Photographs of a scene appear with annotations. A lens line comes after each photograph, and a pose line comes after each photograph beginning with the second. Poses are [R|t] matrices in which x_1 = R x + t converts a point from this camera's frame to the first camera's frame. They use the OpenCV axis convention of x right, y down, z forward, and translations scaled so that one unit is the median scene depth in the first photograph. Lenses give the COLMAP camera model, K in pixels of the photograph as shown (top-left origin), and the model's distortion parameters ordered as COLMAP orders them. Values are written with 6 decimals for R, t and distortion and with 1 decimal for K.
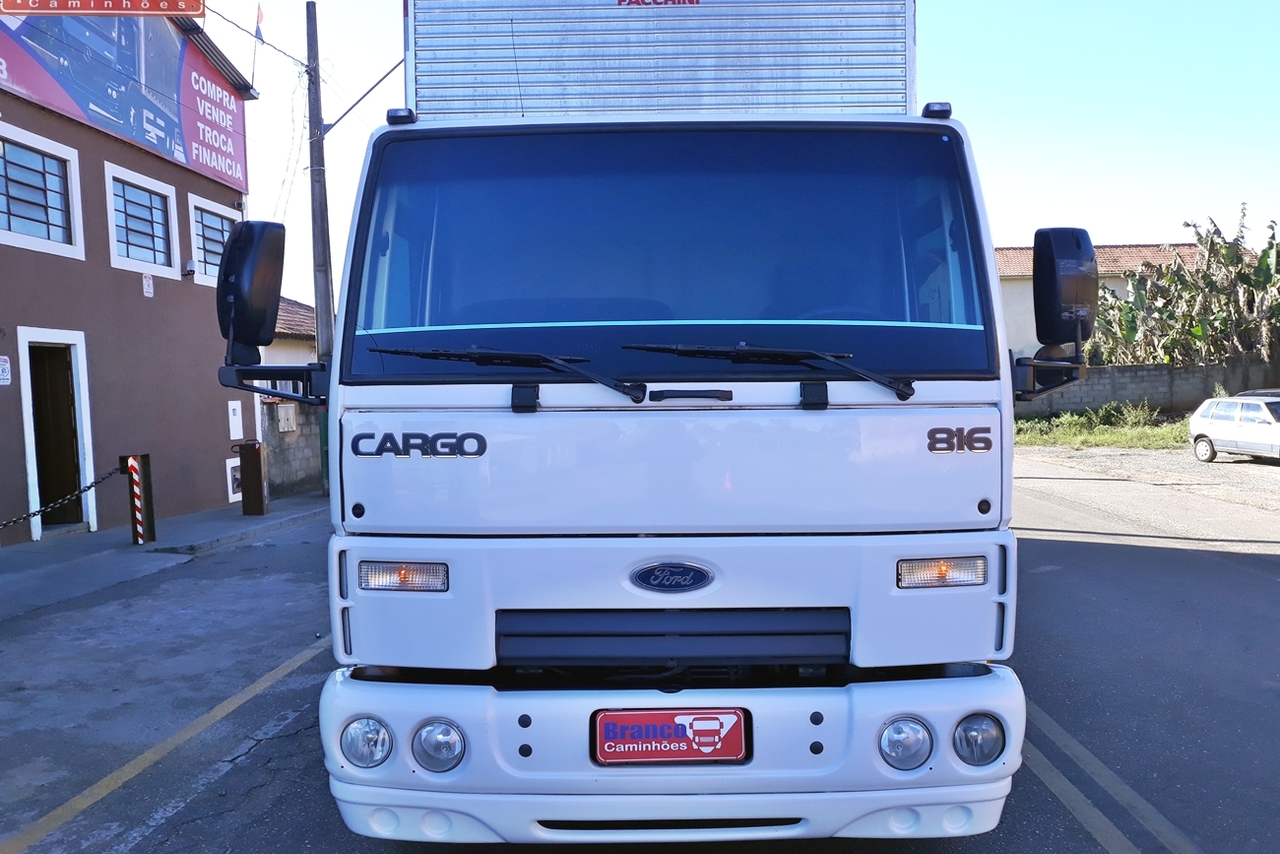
lens RADIAL K [[1066.9, 0, 654.5], [0, 1066.9, 437.3], [0, 0, 1]] dist [0.020046, -0.034099]
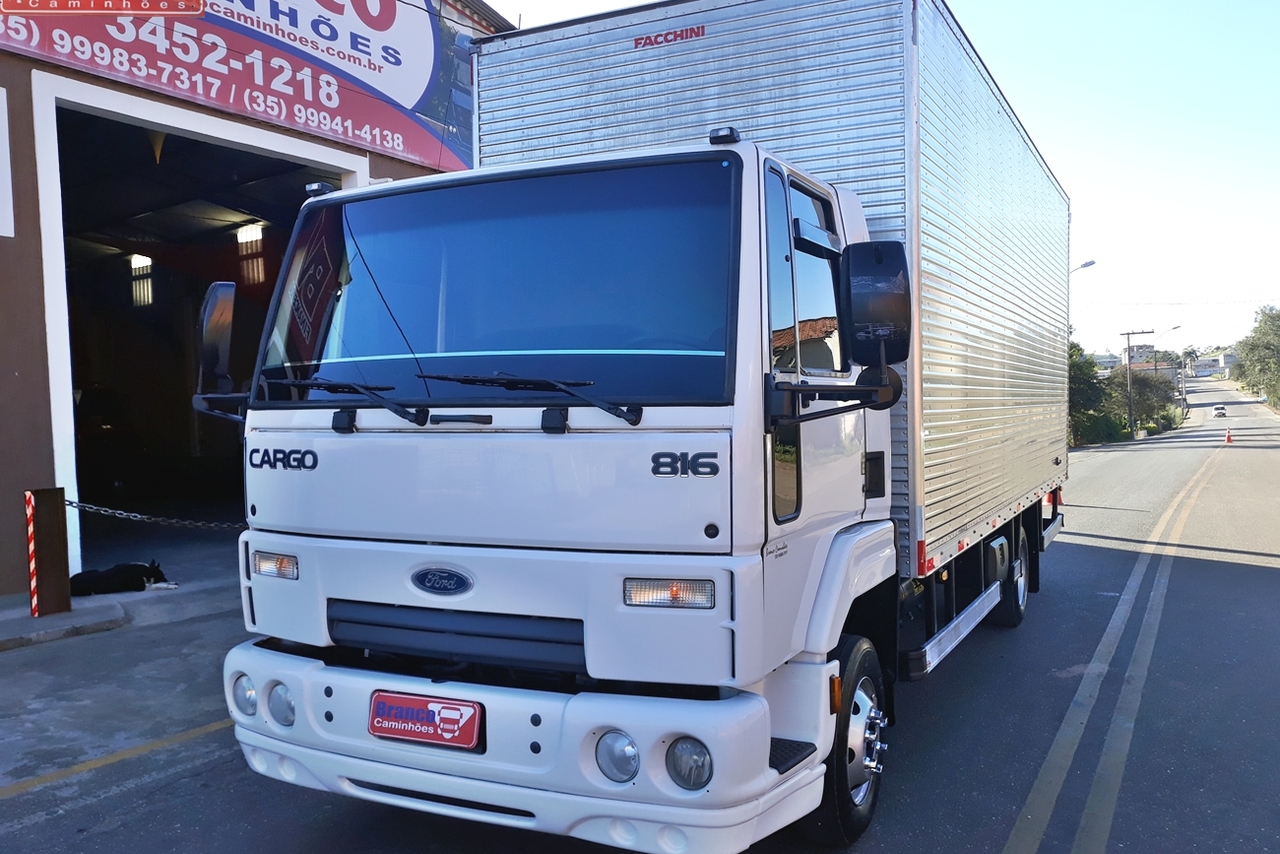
lens RADIAL K [[1066.9, 0, 660.2], [0, 1066.9, 441.5], [0, 0, 1]] dist [0.020046, -0.034099]
pose [[0.899862, 0.012062, -0.436008, 0.686279], [-0.013394, 0.999910, 0.000018, -0.018391], [0.435969, 0.005823, 0.899943, 0.079009]]
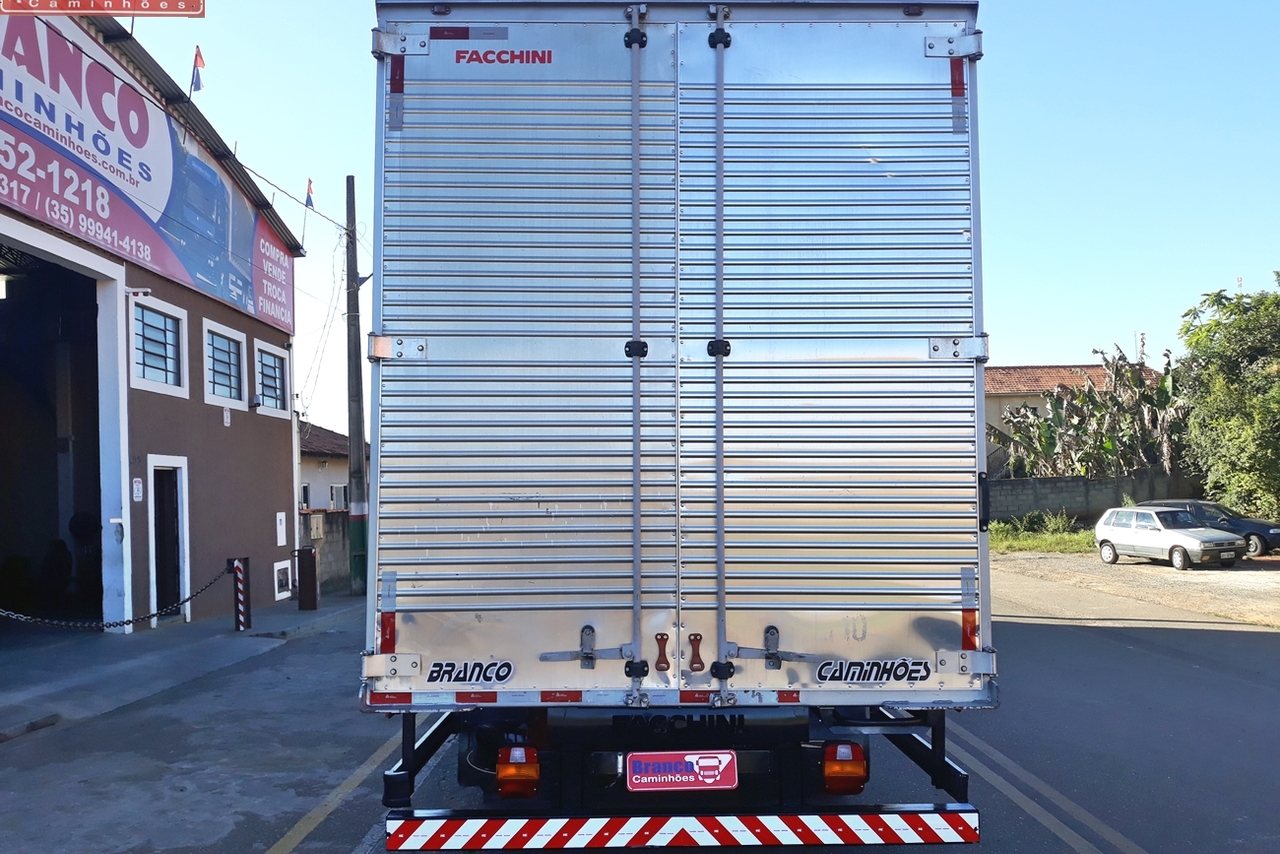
lens RADIAL K [[1066.9, 0, 666.4], [0, 1066.9, 429.3], [0, 0, 1]] dist [0.020046, -0.034099]
pose [[0.998066, 0.004040, 0.062026, -0.081089], [0.002635, 0.994238, -0.107159, 0.003087], [-0.062102, 0.107115, 0.992305, -0.322774]]
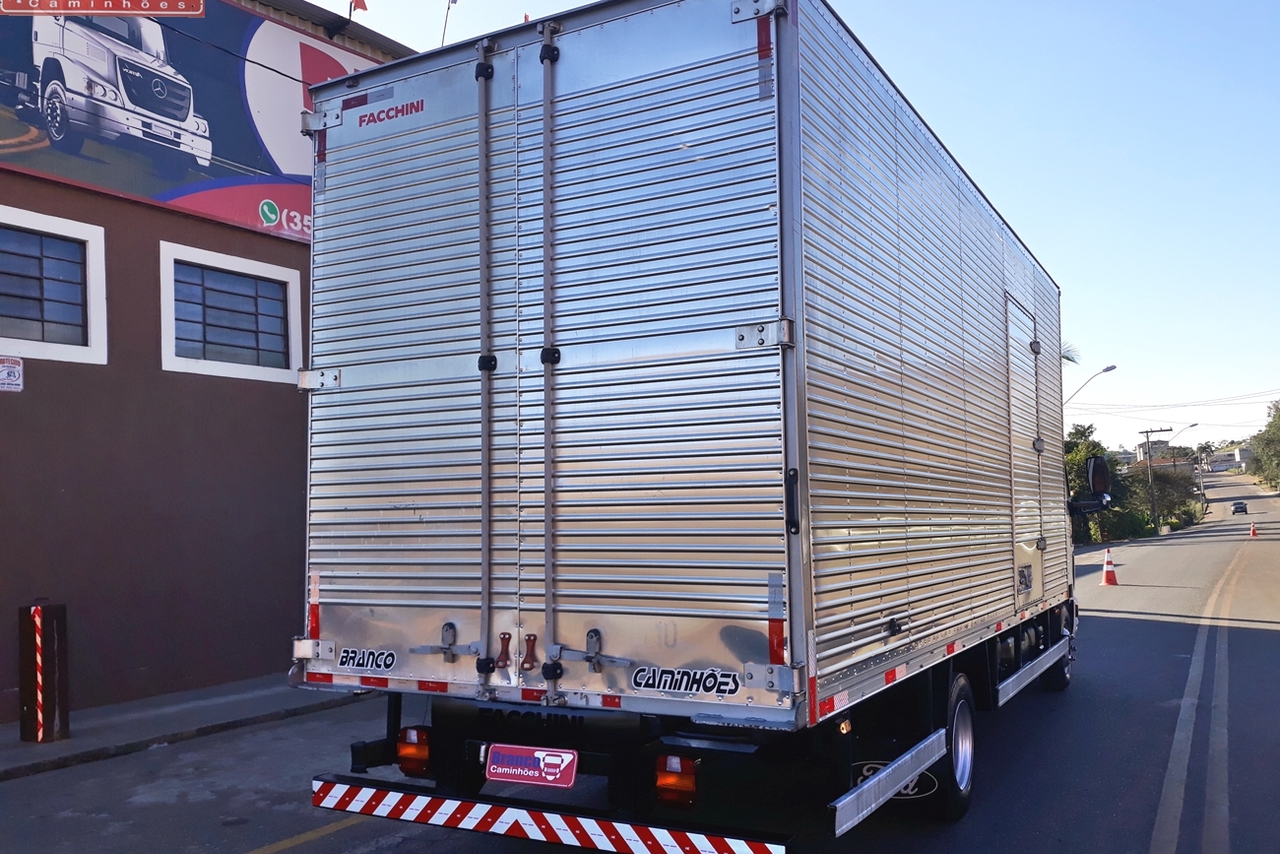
lens RADIAL K [[1066.9, 0, 683.0], [0, 1066.9, 430.3], [0, 0, 1]] dist [0.020046, -0.034099]
pose [[0.900589, -0.047057, -0.432118, 0.748741], [0.001110, 0.994369, -0.105970, -0.001055], [0.434671, 0.094956, 0.895569, -0.166840]]
